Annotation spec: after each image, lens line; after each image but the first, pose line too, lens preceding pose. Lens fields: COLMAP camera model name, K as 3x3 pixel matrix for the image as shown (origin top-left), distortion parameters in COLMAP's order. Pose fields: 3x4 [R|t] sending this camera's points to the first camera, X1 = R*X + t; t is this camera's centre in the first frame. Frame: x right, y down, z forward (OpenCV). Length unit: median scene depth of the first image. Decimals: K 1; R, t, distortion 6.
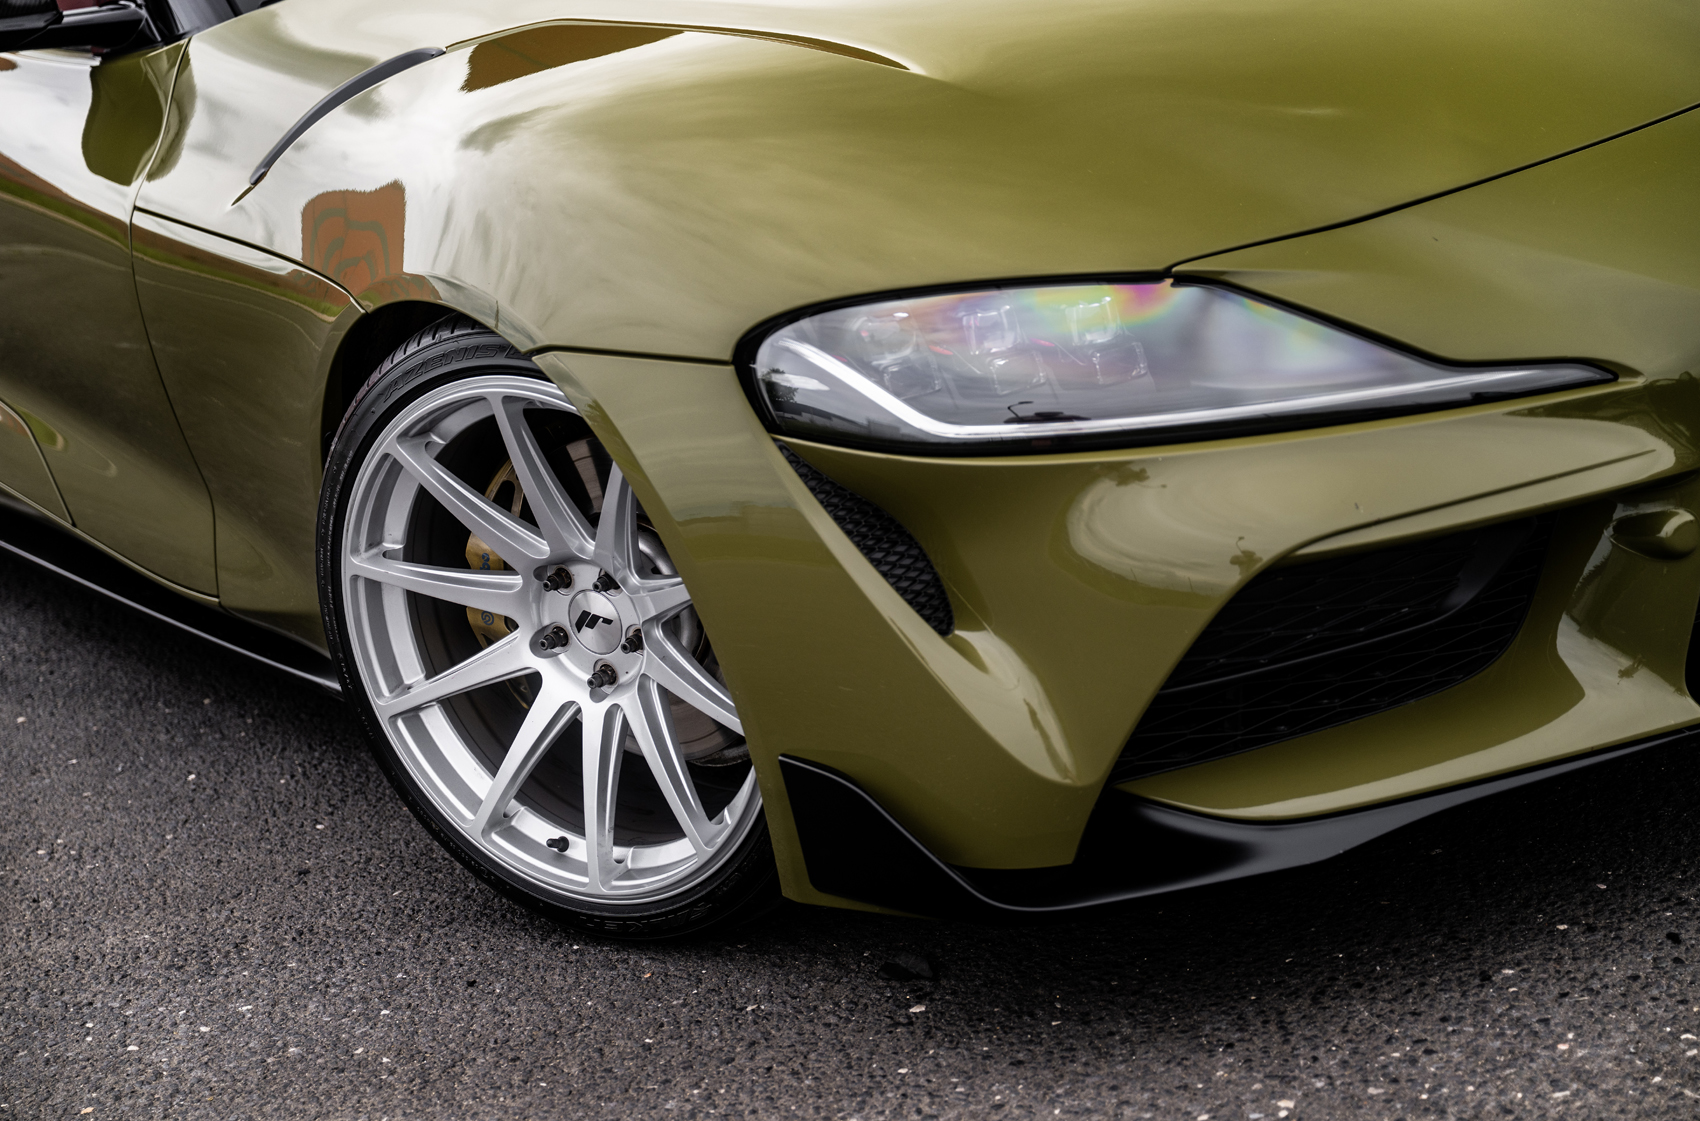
lens RADIAL K [[2930.0, 0, 847.6], [0, 2930.0, 567.0], [0, 0, 1]] dist [0.002489, 0.000000]
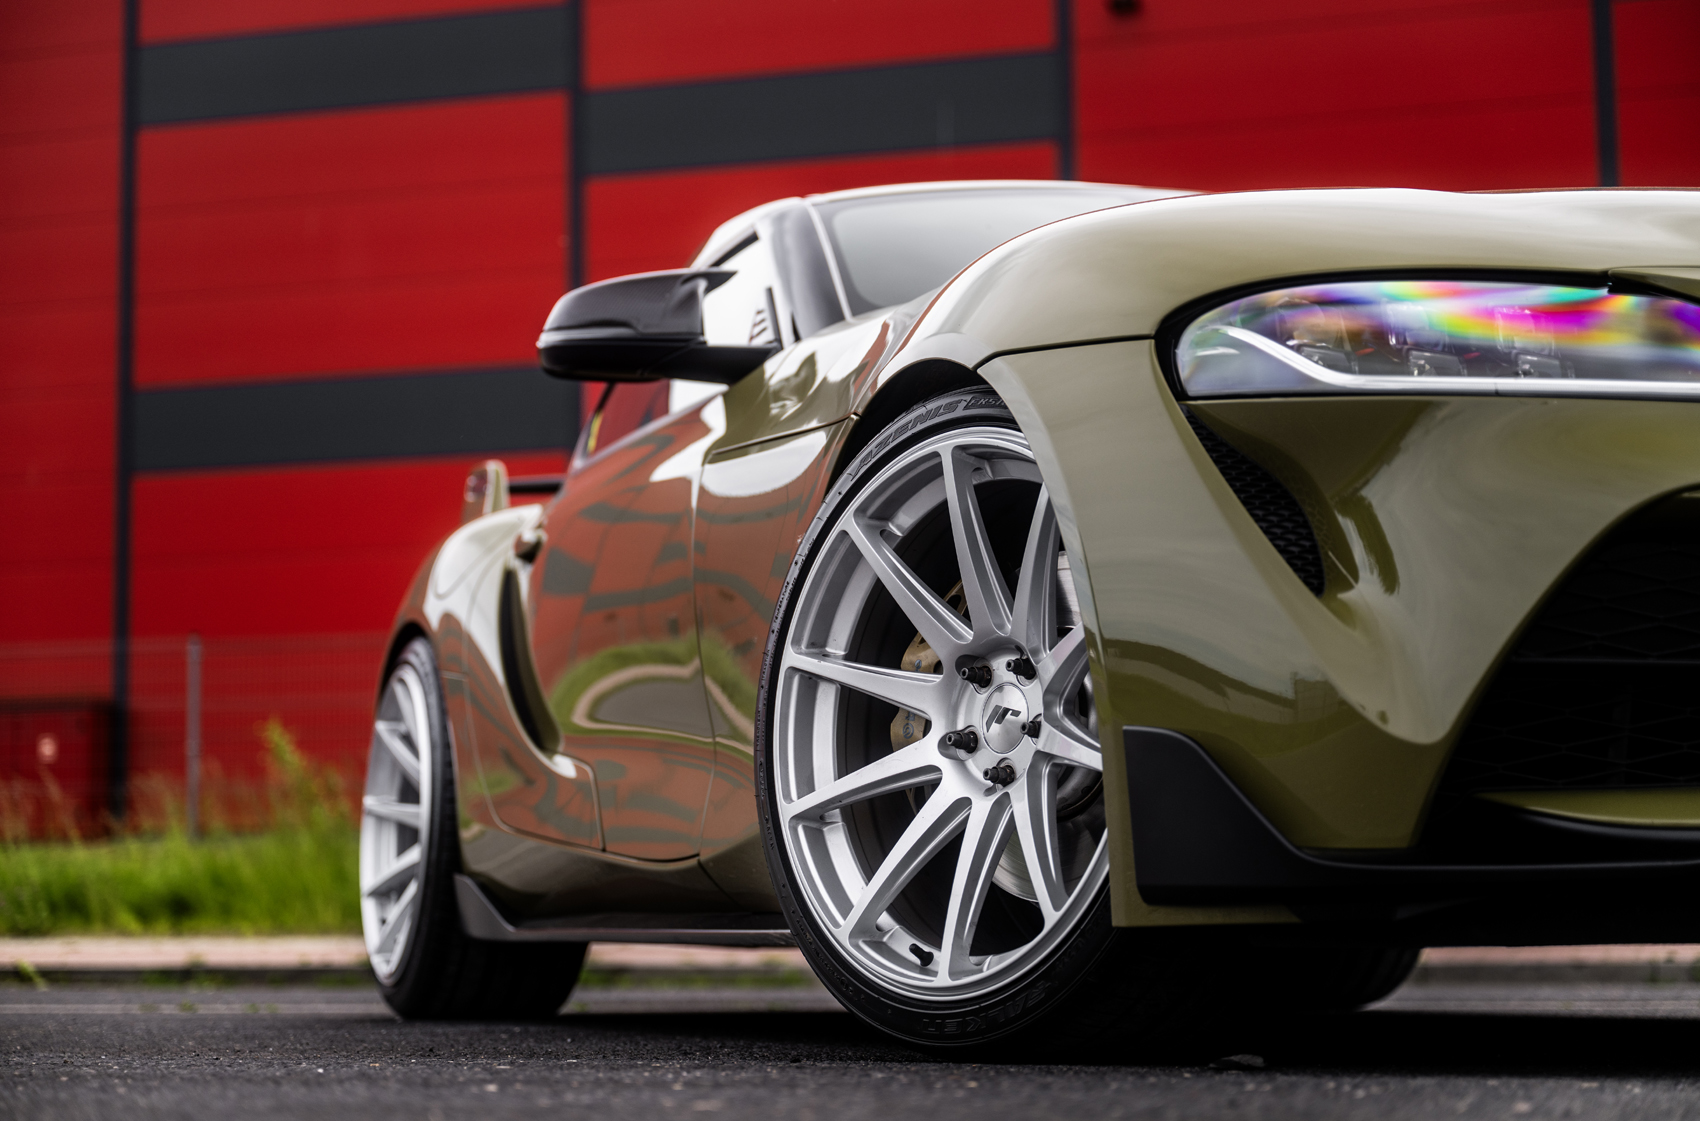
lens RADIAL K [[2930.0, 0, 847.4], [0, 2930.0, 571.3], [0, 0, 1]] dist [0.002489, 0.000000]
pose [[0.940464, 0.120324, -0.317883, 0.167877], [-0.247161, 0.884100, -0.396584, 0.374514], [0.233322, 0.451541, 0.861204, 0.130550]]
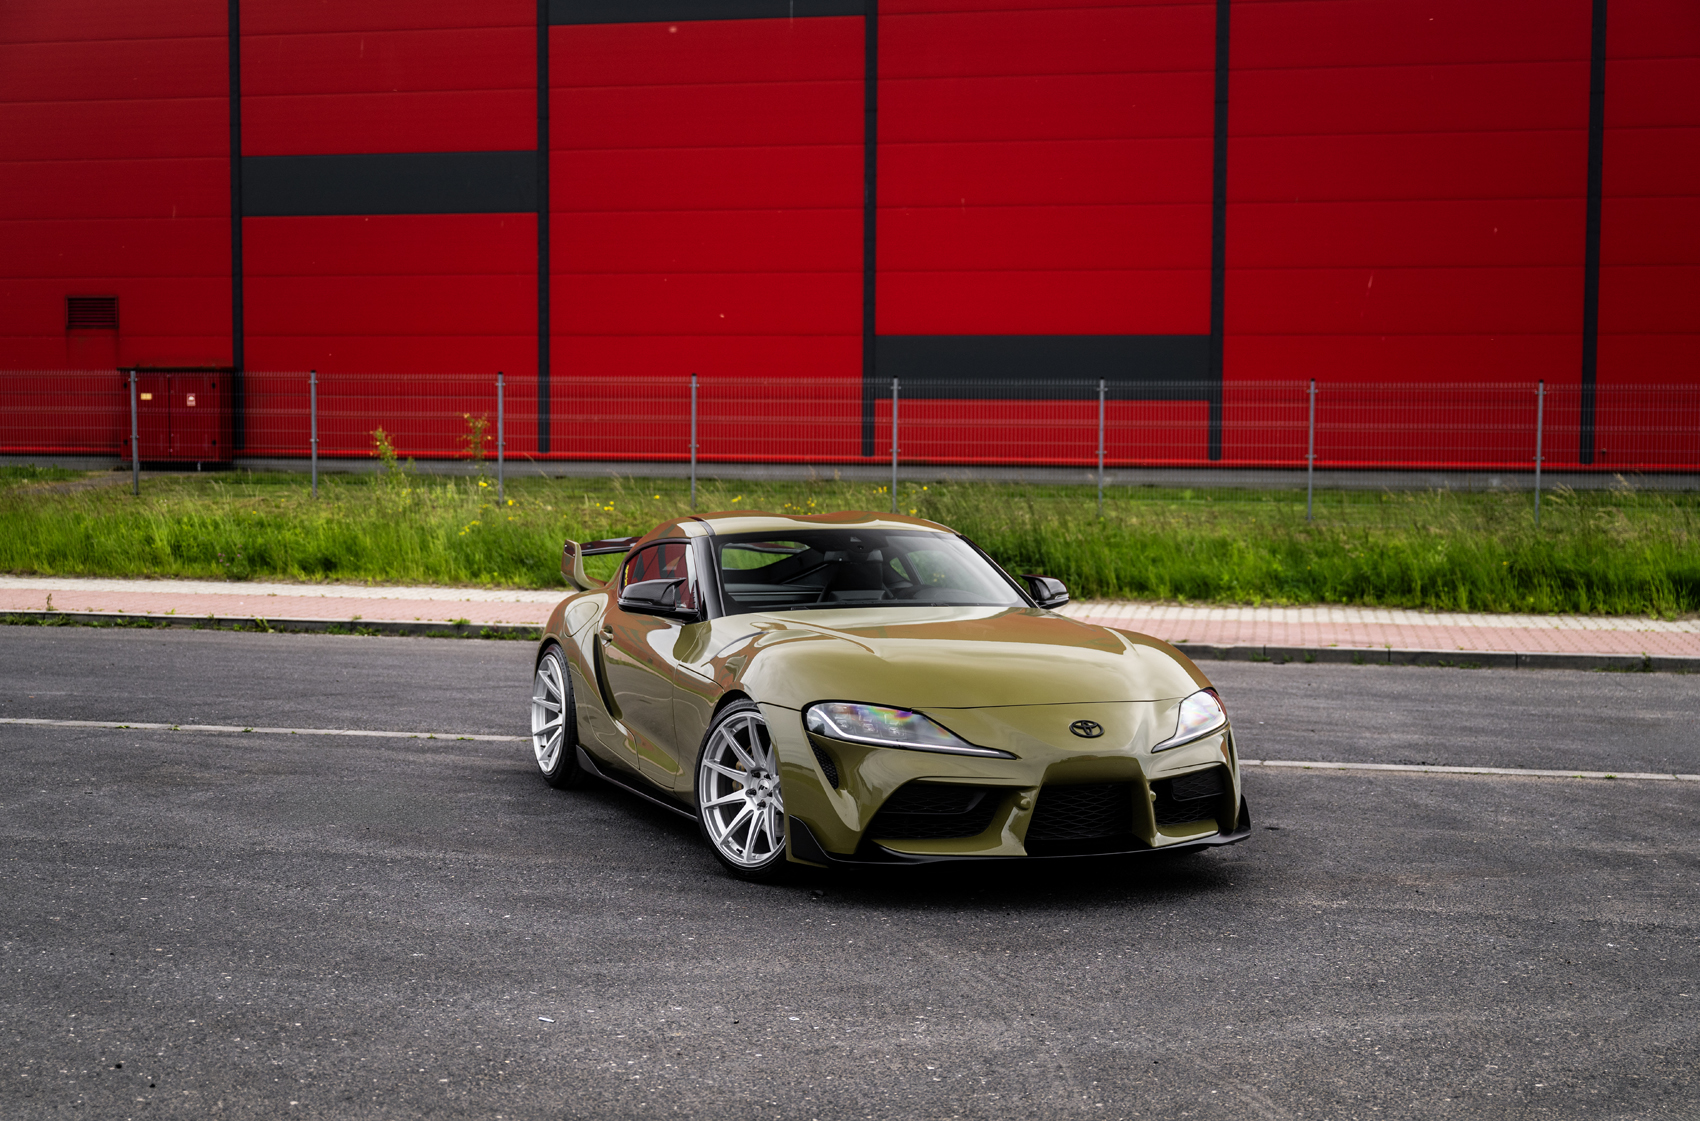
lens RADIAL K [[2130.2, 0, 821.8], [0, 2130.2, 609.4], [0, 0, 1]] dist [-0.001669, 0.000000]
pose [[0.951235, 0.190703, -0.242456, 0.570011], [-0.247917, 0.940334, -0.233042, 0.401355], [0.183548, 0.281787, 0.941757, -1.493884]]
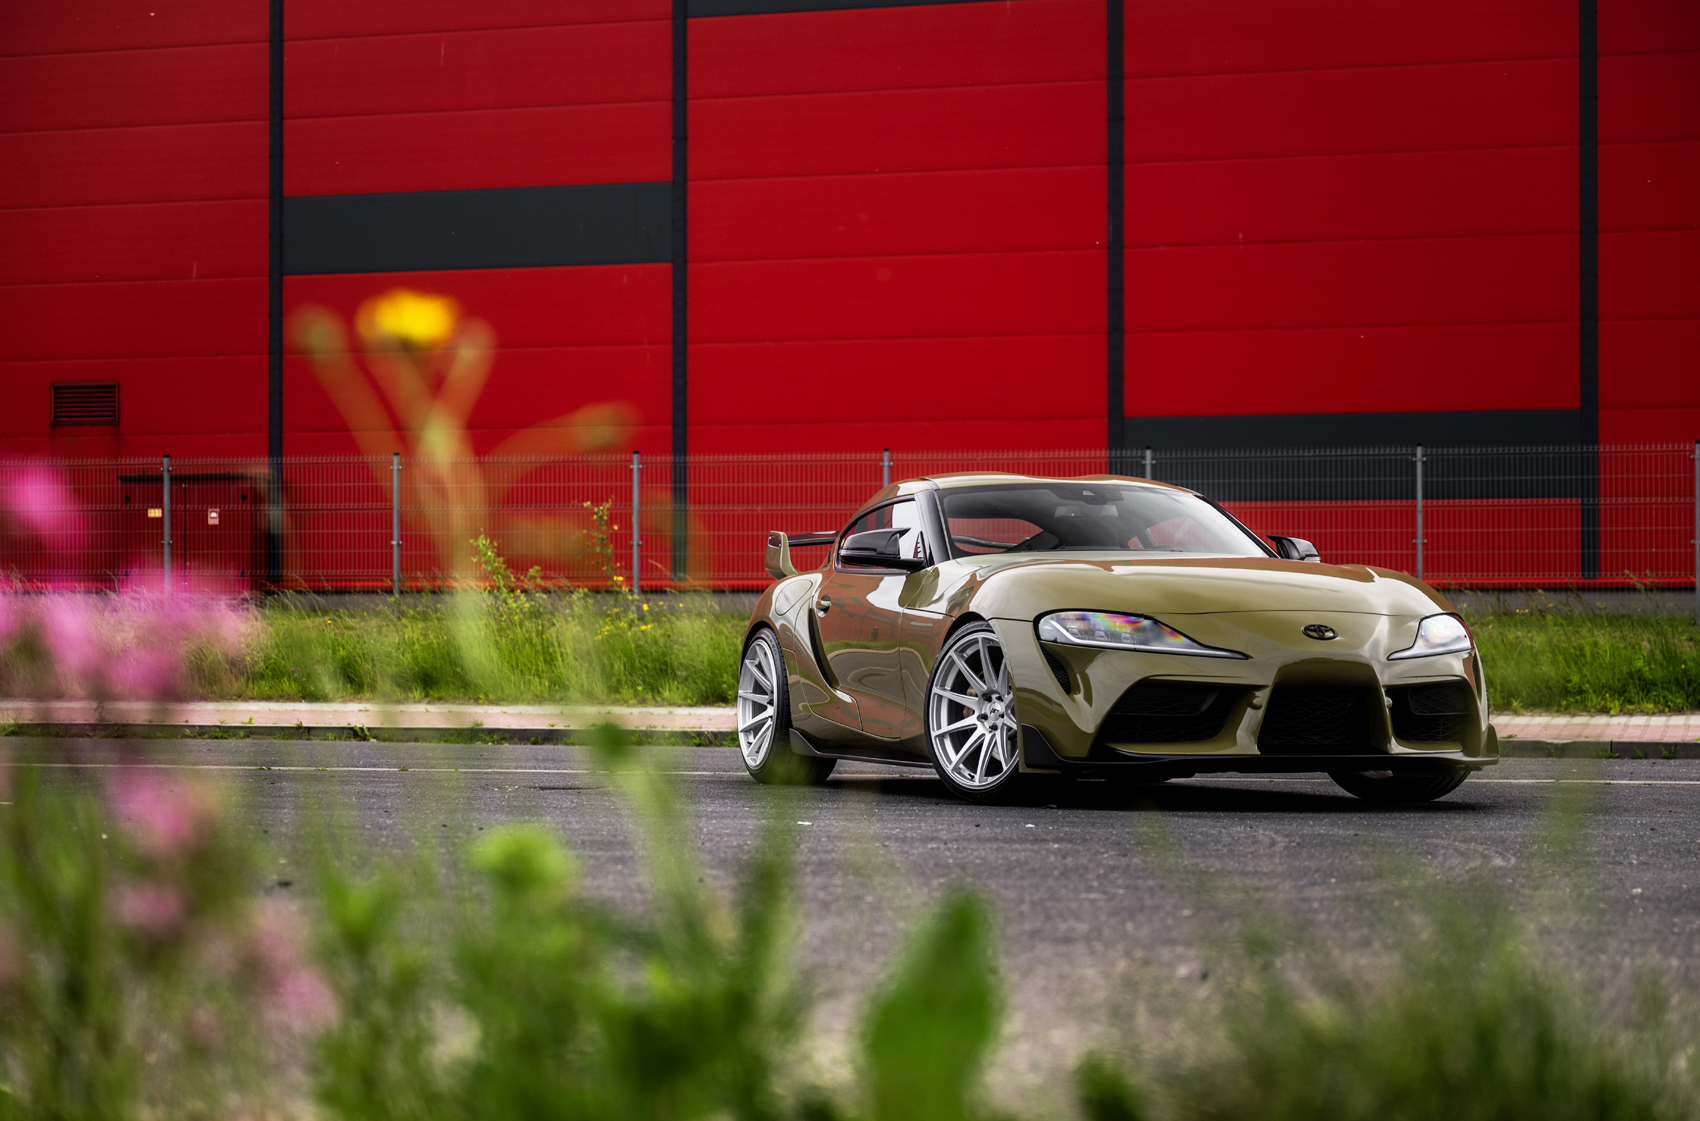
lens RADIAL K [[3126.4, 0, 826.5], [0, 3126.4, 611.5], [0, 0, 1]] dist [0.002861, 0.000000]
pose [[0.931274, 0.162581, -0.326032, 0.931484], [-0.263063, 0.919199, -0.293037, 1.063488], [0.252046, 0.358665, 0.898795, -2.472081]]
